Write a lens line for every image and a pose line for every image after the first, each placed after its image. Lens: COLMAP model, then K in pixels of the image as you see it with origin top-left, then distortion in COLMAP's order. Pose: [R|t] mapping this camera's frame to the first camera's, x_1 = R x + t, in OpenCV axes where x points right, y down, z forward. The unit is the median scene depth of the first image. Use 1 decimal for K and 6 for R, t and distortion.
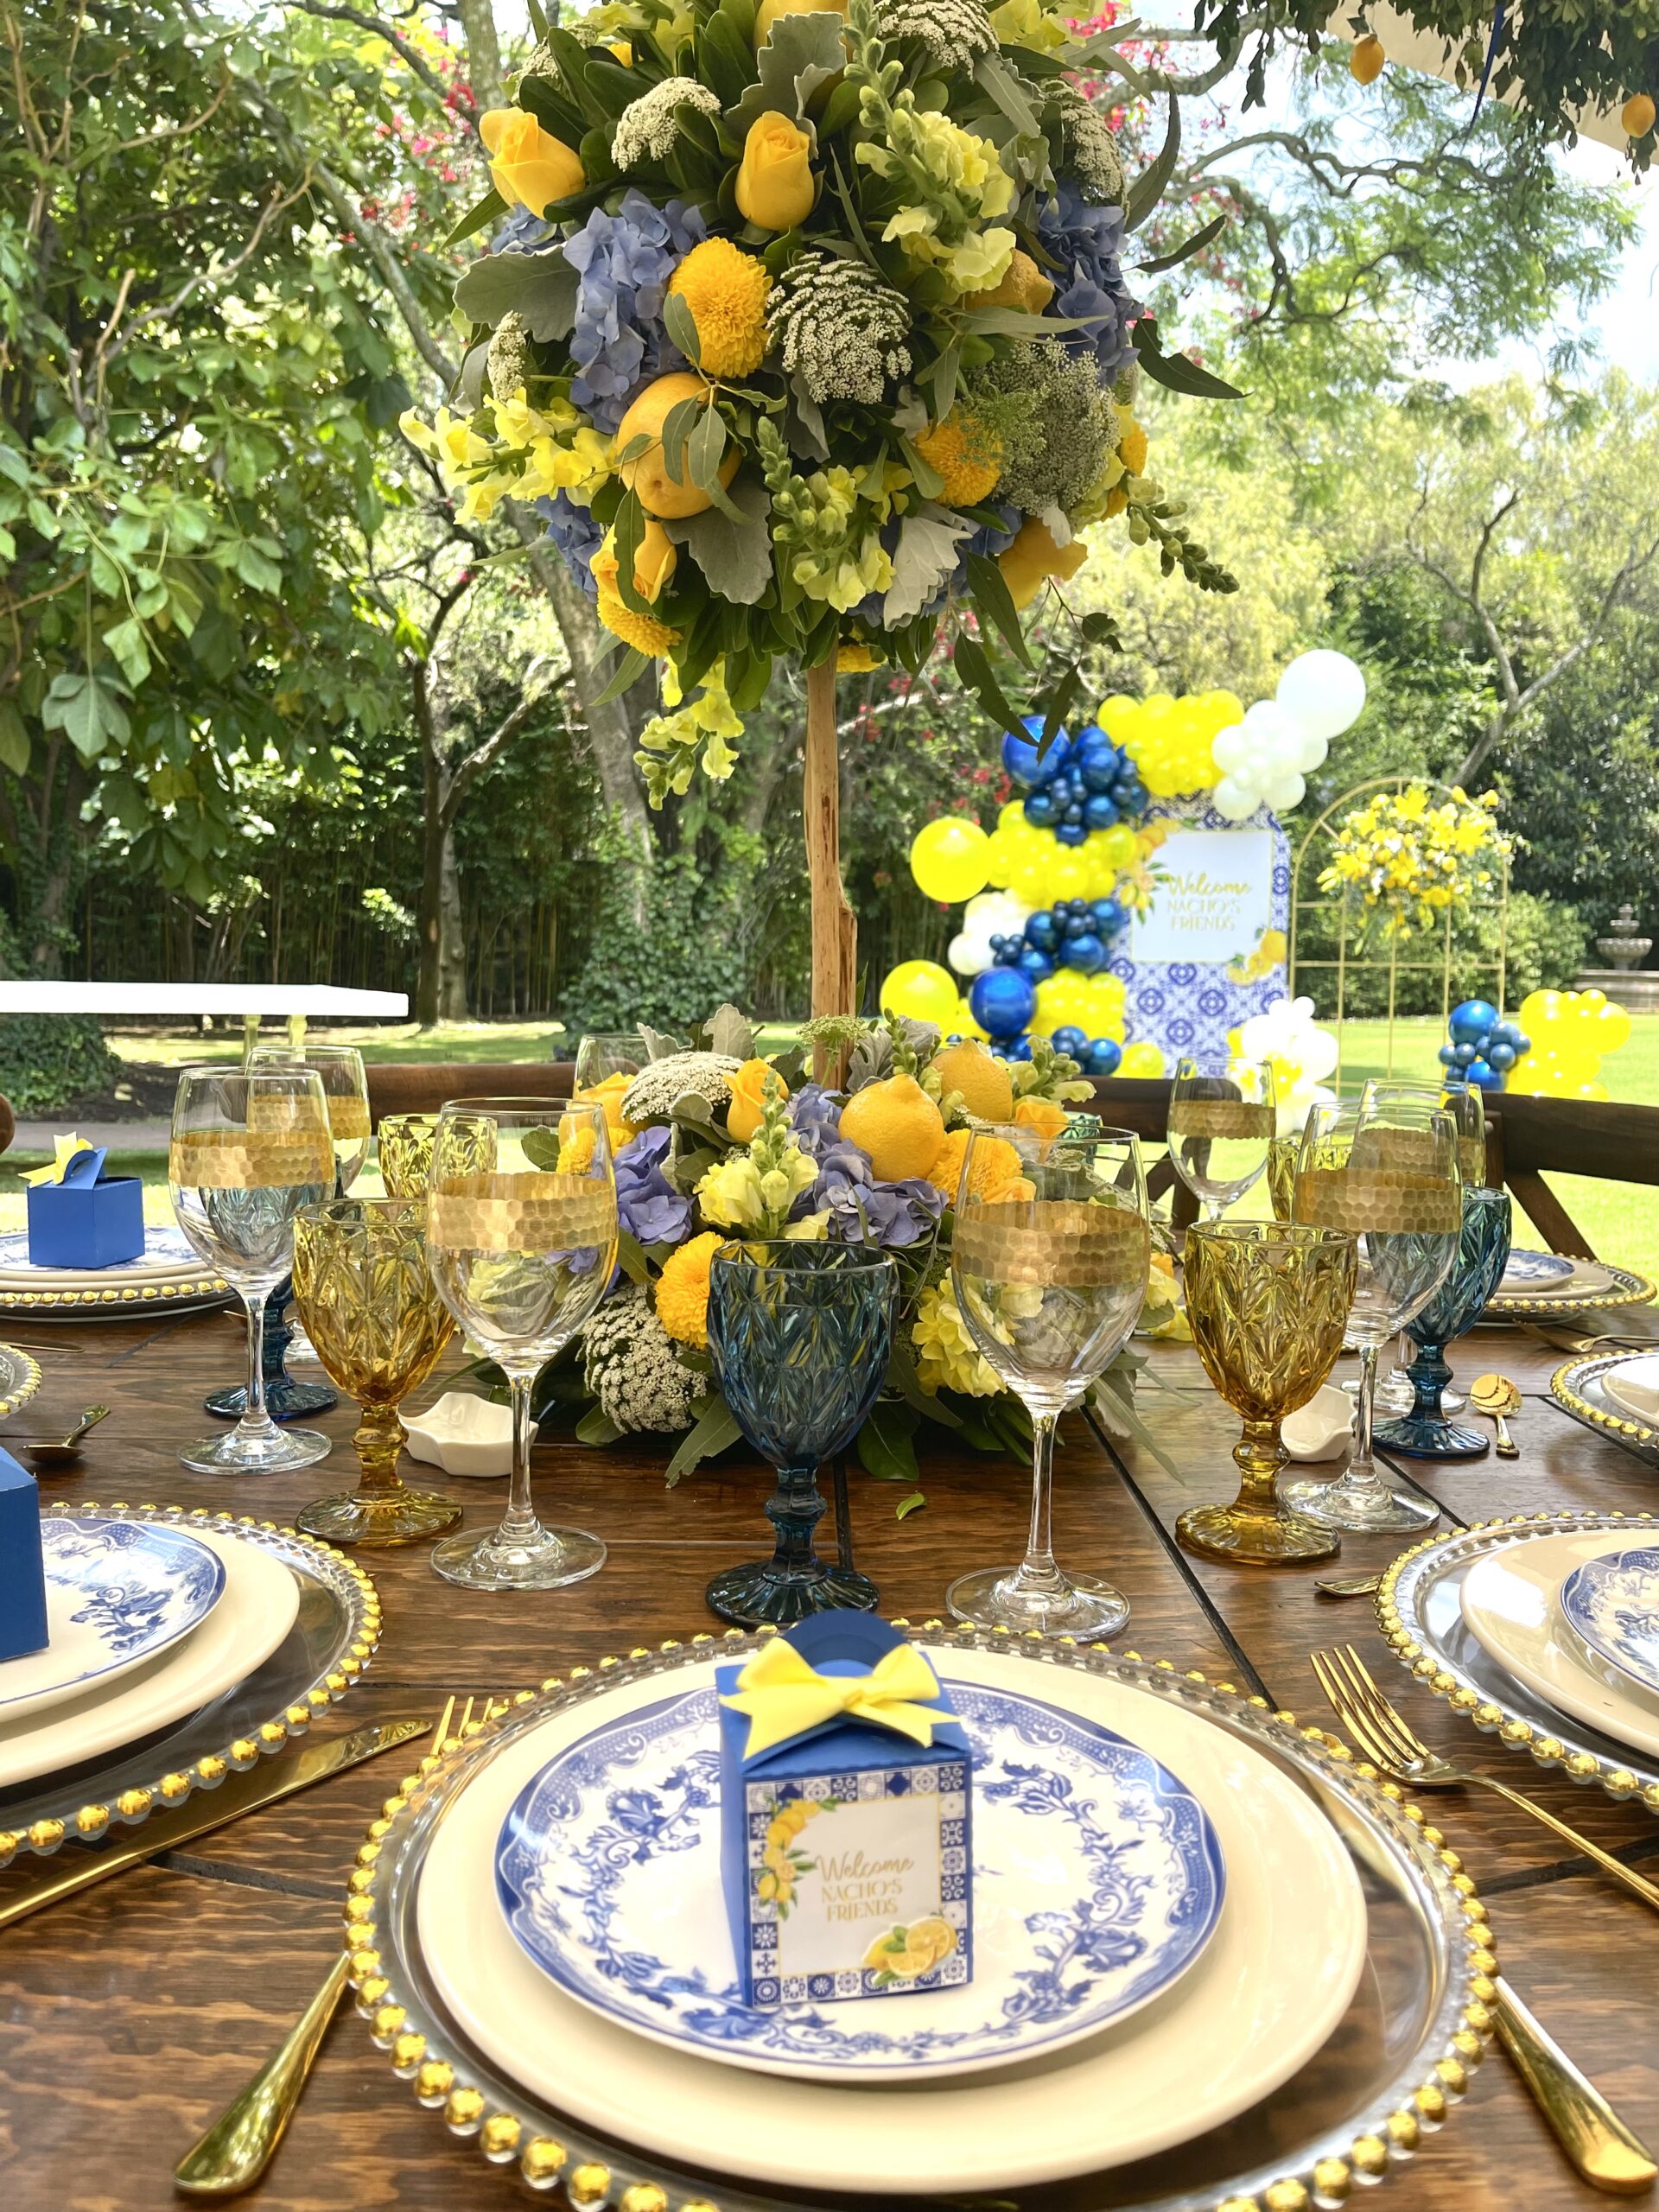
lens RADIAL K [[1661.0, 0, 857.2], [0, 1661.0, 1156.0], [0, 0, 1]] dist [0.052541, -0.042959]
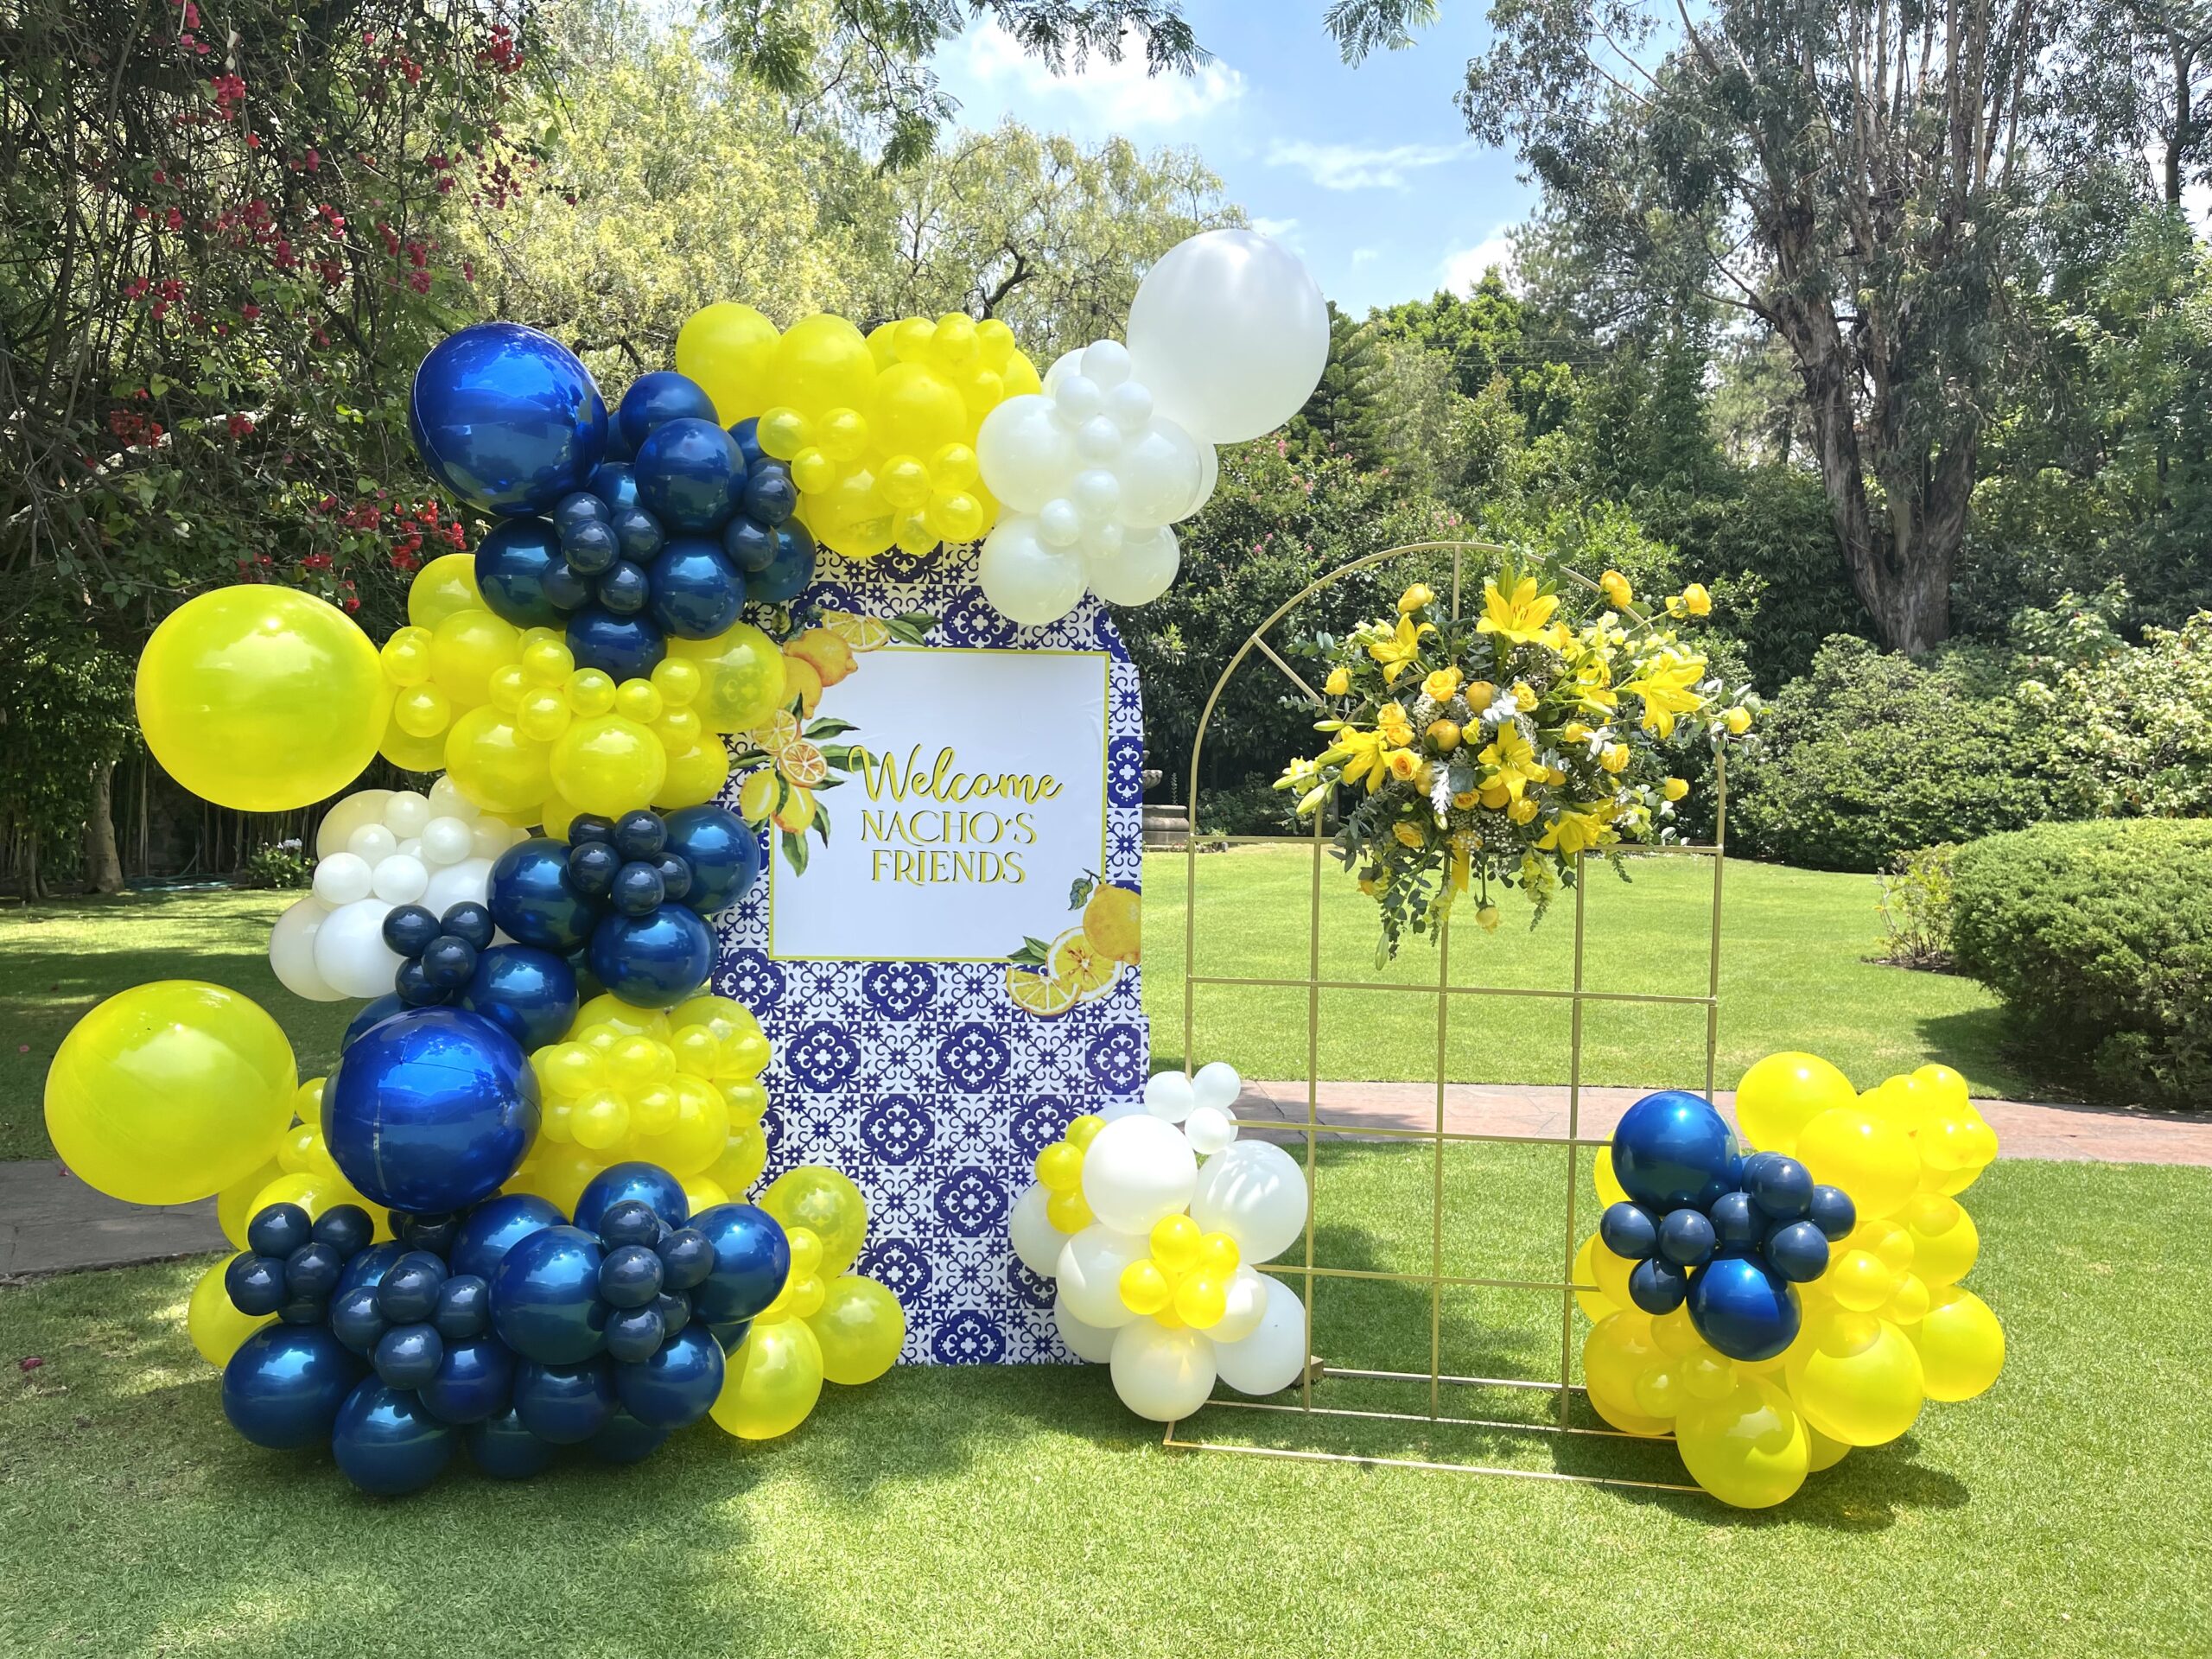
lens RADIAL K [[1661.0, 0, 1073.4], [0, 1661.0, 834.5], [0, 0, 1]] dist [0.052541, -0.042959]
pose [[0.892563, -0.015879, 0.450643, 0.049058], [0.047468, 0.997136, -0.058883, -0.120520], [-0.448418, 0.073948, 0.890760, 0.609057]]
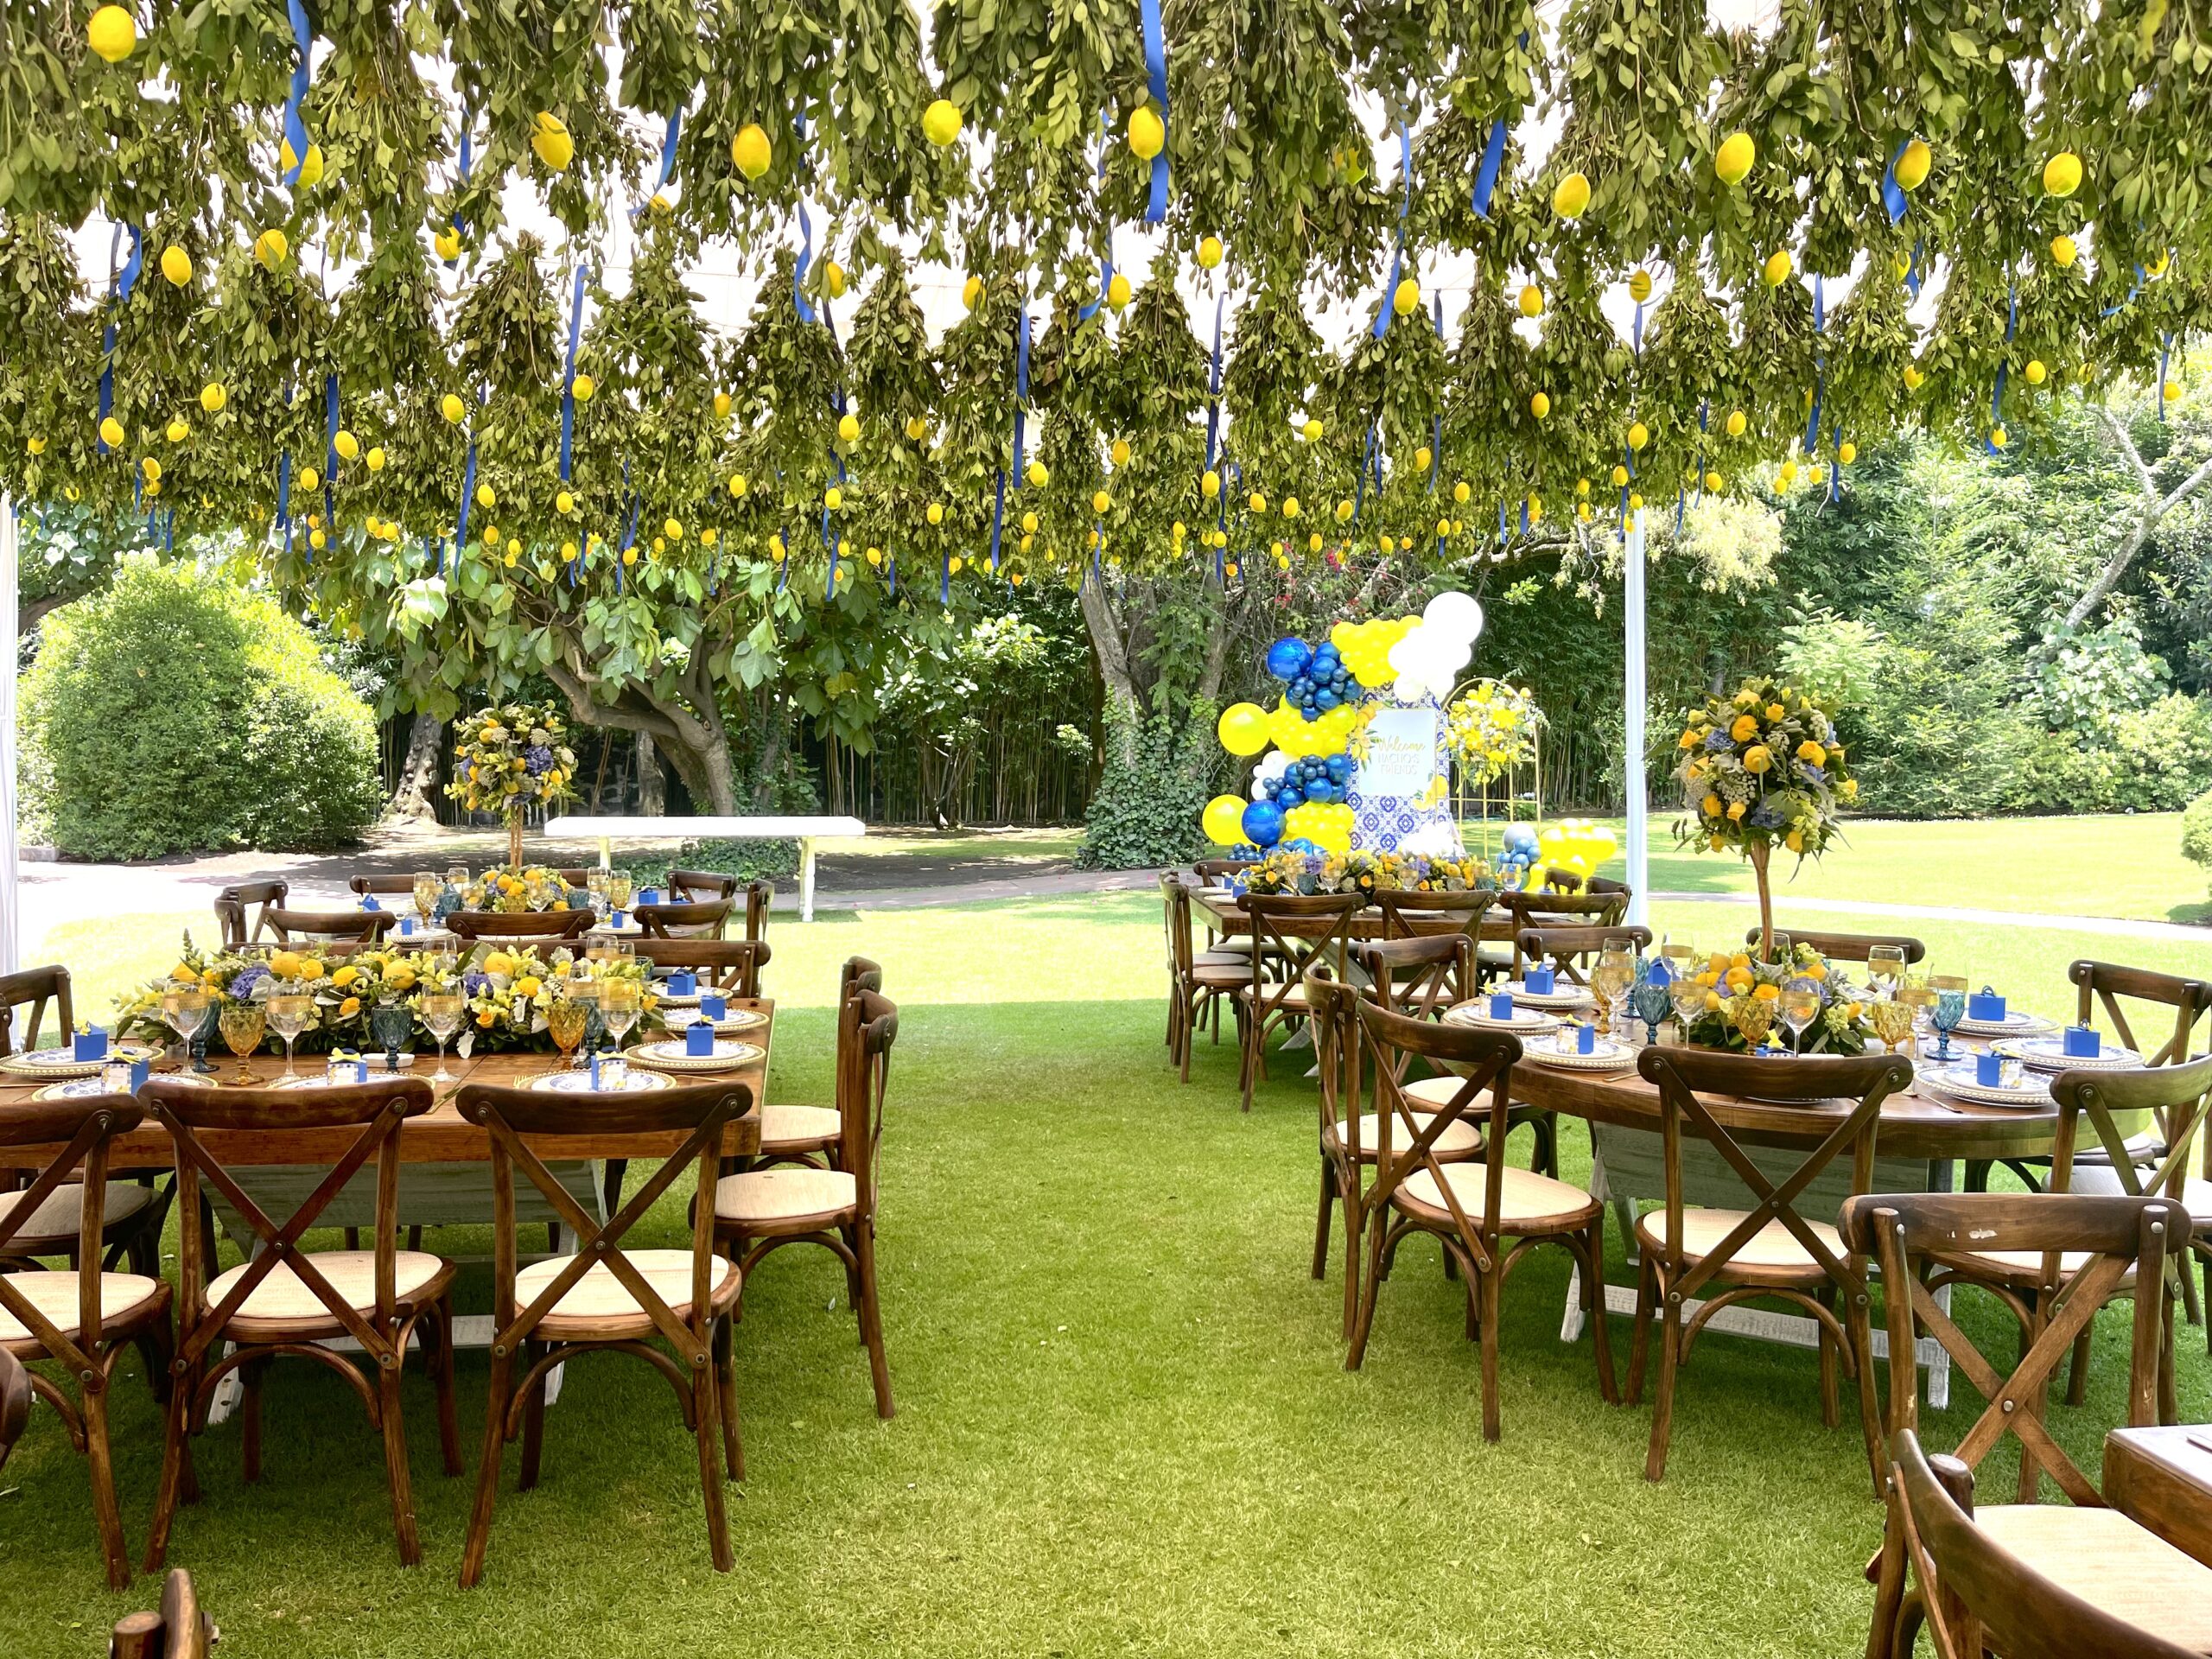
lens RADIAL K [[1661.0, 0, 1093.2], [0, 1661.0, 834.0], [0, 0, 1]] dist [0.052541, -0.042959]
pose [[0.930146, 0.001831, -0.367186, 0.493149], [-0.026080, 0.997791, -0.061090, 0.015301], [0.366263, 0.066399, 0.928139, -0.471970]]
